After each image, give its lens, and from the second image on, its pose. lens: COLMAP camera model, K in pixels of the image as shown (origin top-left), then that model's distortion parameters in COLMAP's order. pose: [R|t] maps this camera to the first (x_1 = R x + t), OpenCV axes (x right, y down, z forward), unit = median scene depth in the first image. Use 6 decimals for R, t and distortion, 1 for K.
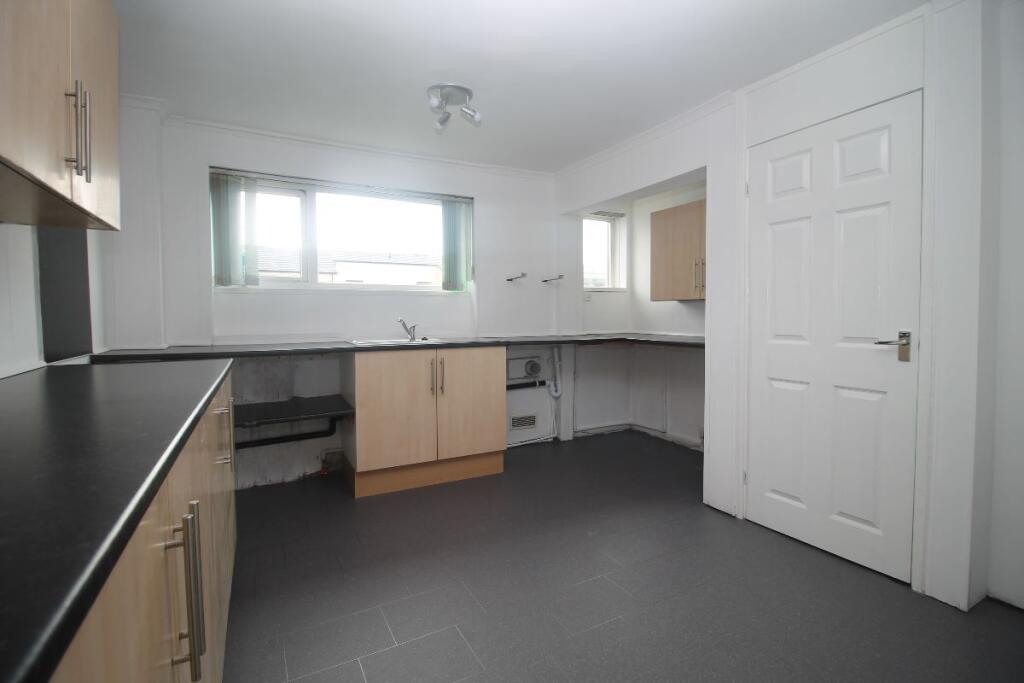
lens RADIAL K [[479.4, 0, 512.0], [0, 479.4, 341.5], [0, 0, 1]] dist [-0.000958, -0.000106]
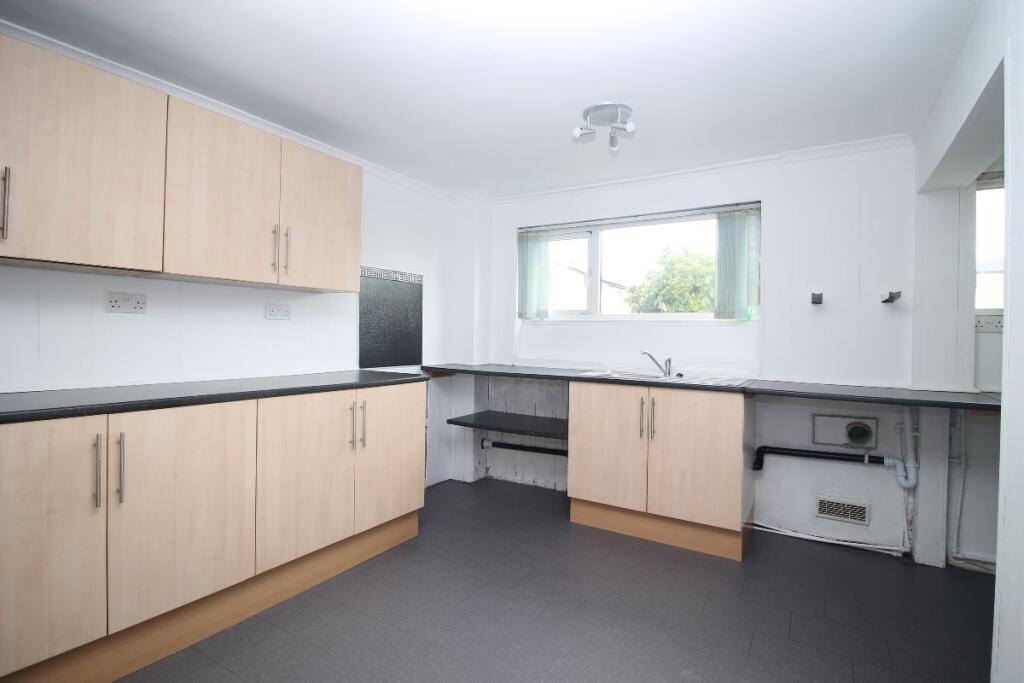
lens RADIAL K [[494.9, 0, 512.0], [0, 494.9, 341.5], [0, 0, 1]] dist [0.000521, -0.023513]
pose [[0.501997, 0.027837, -0.864421, 0.458383], [-0.068479, 0.997623, -0.007641, -0.040136], [0.862154, 0.063030, 0.502711, 0.280592]]
